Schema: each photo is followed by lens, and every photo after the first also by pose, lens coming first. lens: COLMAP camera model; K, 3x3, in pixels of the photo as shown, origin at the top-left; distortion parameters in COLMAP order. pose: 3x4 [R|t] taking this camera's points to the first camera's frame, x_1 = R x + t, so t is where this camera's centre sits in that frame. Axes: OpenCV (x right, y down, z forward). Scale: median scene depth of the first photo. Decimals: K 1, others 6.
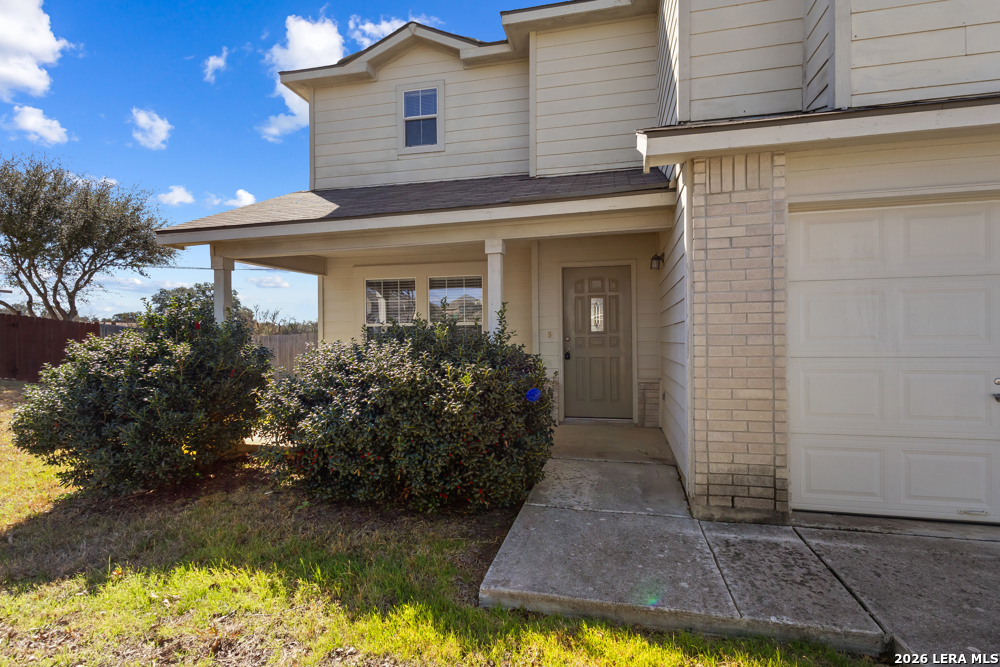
lens RADIAL K [[525.2, 0, 500.0], [0, 525.2, 333.5], [0, 0, 1]] dist [0.000703, 0.000440]
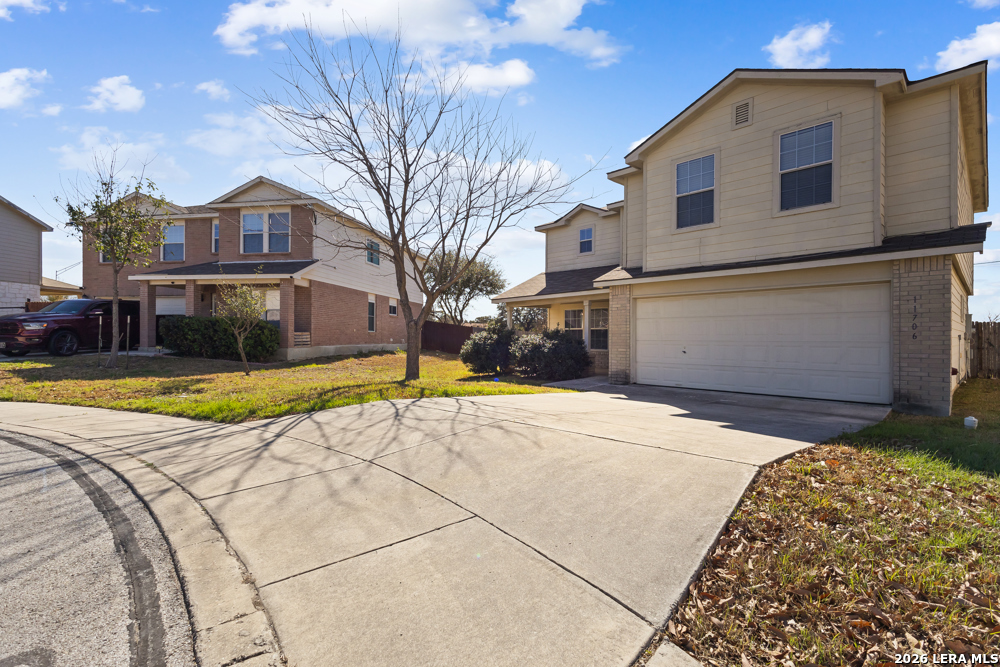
lens RADIAL K [[464.3, 0, 500.0], [0, 464.3, 333.5], [0, 0, 1]] dist [0.000365, -0.000467]
pose [[0.835625, 0.007563, -0.549249, 0.313410], [-0.003811, 0.999961, 0.007971, -0.004538], [0.549287, -0.004567, 0.835621, -0.441407]]
